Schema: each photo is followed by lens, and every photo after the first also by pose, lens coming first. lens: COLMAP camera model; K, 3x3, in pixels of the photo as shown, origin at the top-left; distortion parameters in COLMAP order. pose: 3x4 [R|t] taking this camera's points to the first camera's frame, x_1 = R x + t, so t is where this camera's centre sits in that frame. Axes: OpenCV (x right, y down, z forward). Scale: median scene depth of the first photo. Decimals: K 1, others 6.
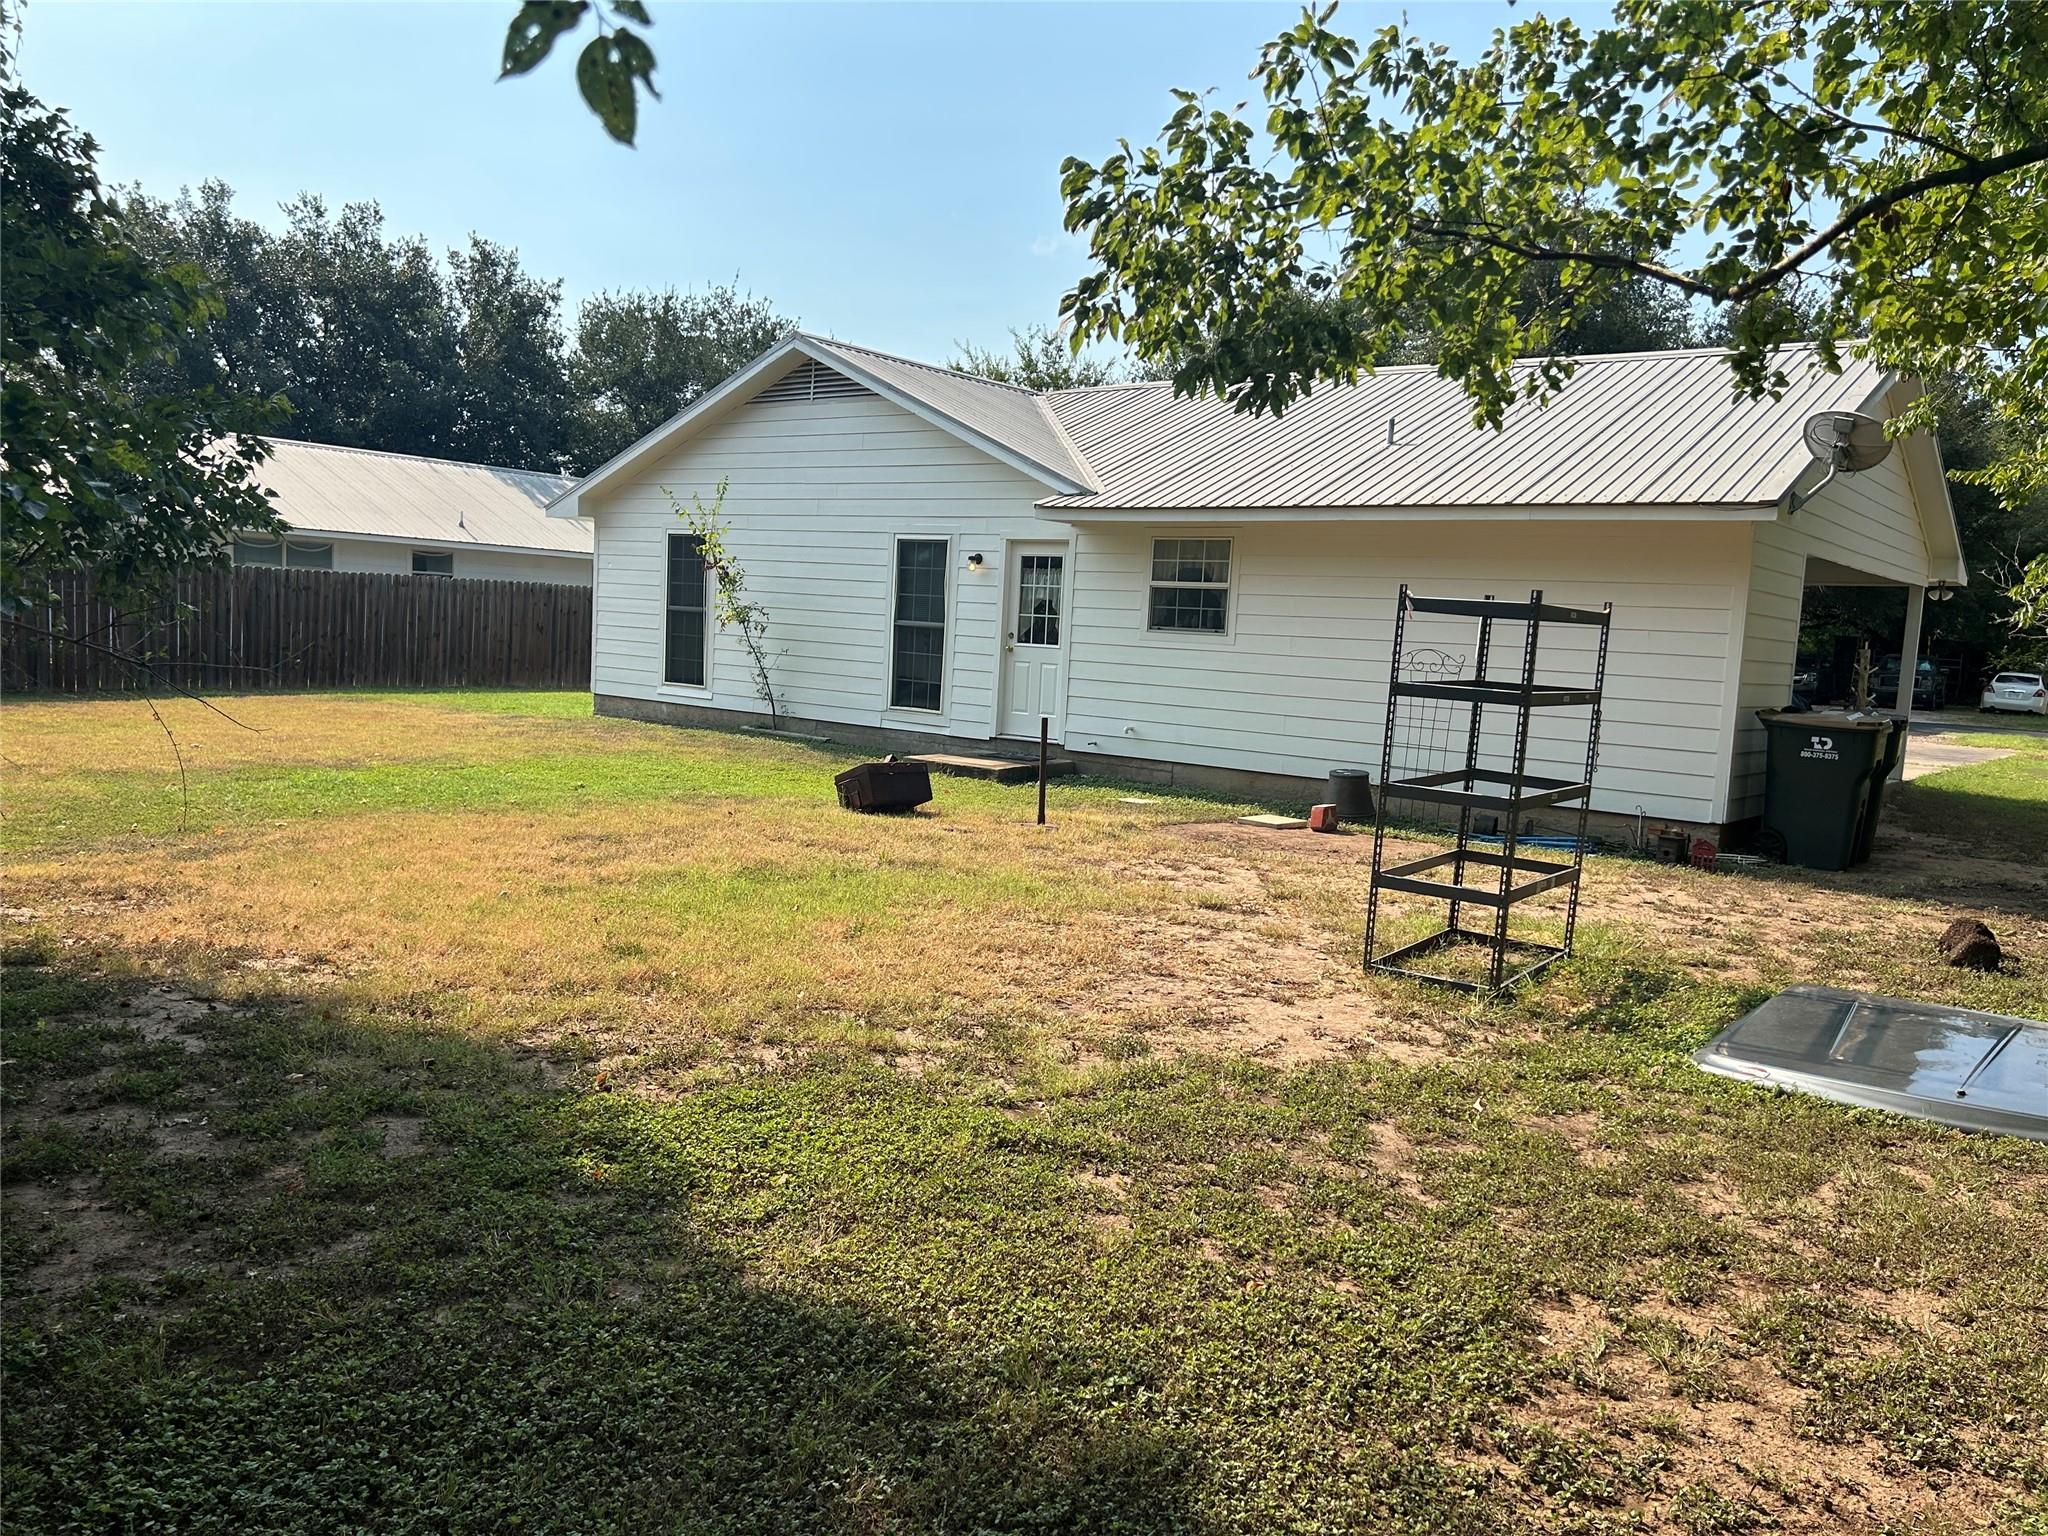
lens RADIAL K [[1531.4, 0, 1024.0], [0, 1531.4, 768.0], [0, 0, 1]] dist [0.001754, 0.000440]
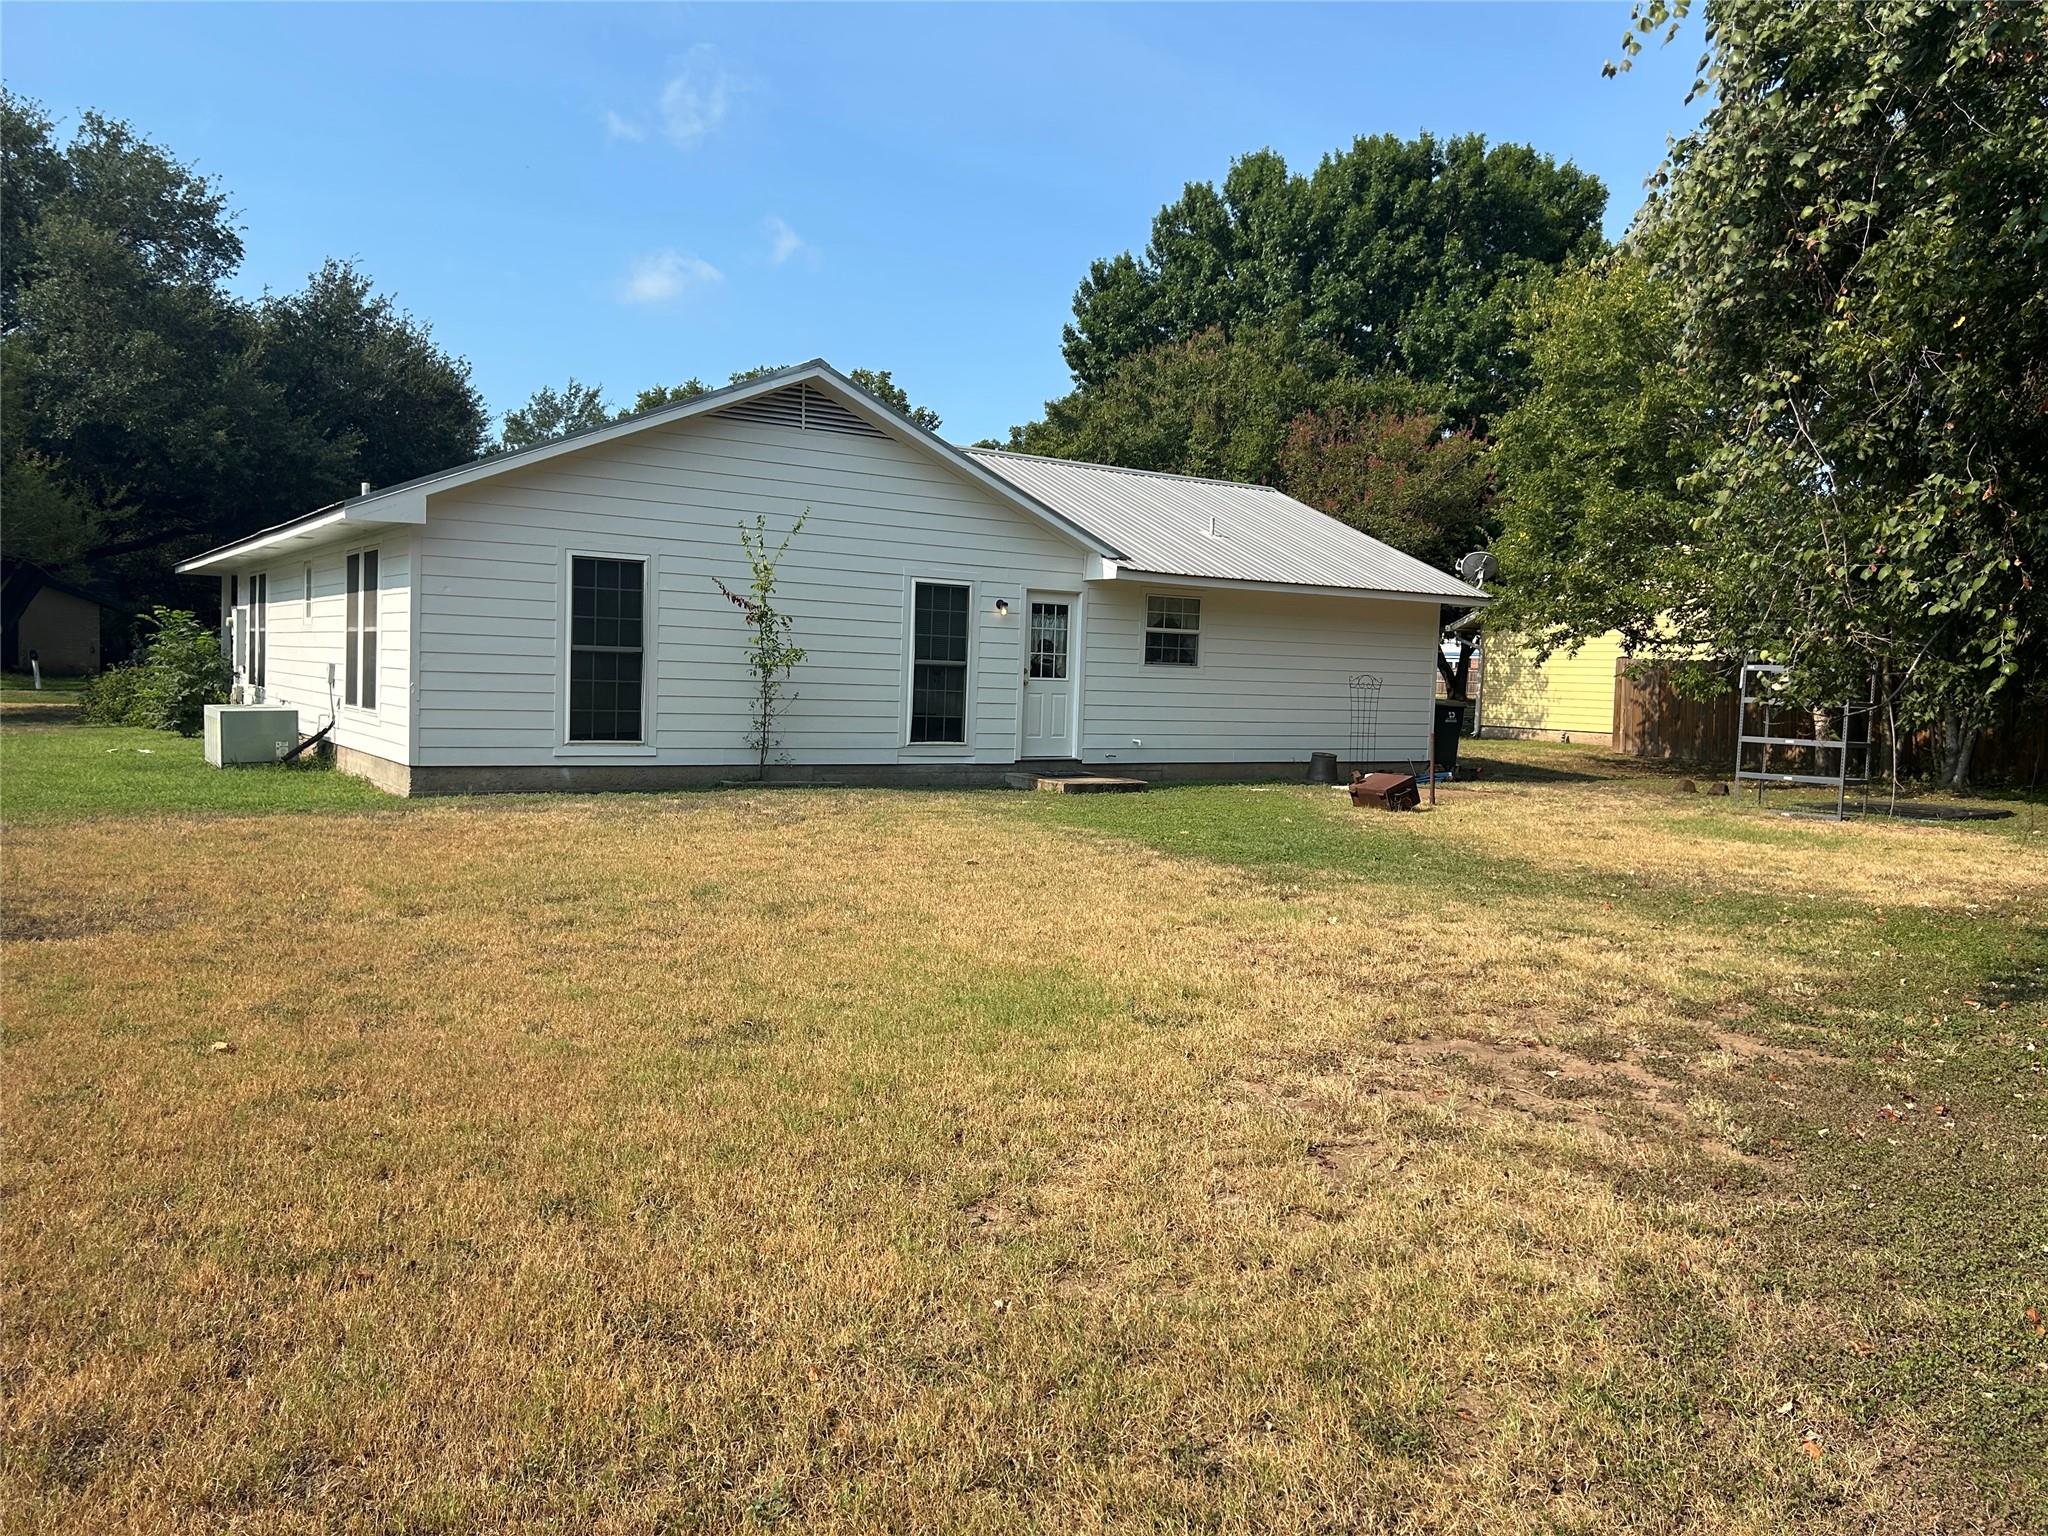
lens RADIAL K [[1531.4, 0, 1024.0], [0, 1531.4, 768.0], [0, 0, 1]] dist [0.001754, 0.000440]
pose [[0.295154, -0.112178, 0.948842, -1.098861], [0.064807, 0.993147, 0.097257, -0.124373], [-0.953249, 0.032785, 0.300401, 0.644425]]
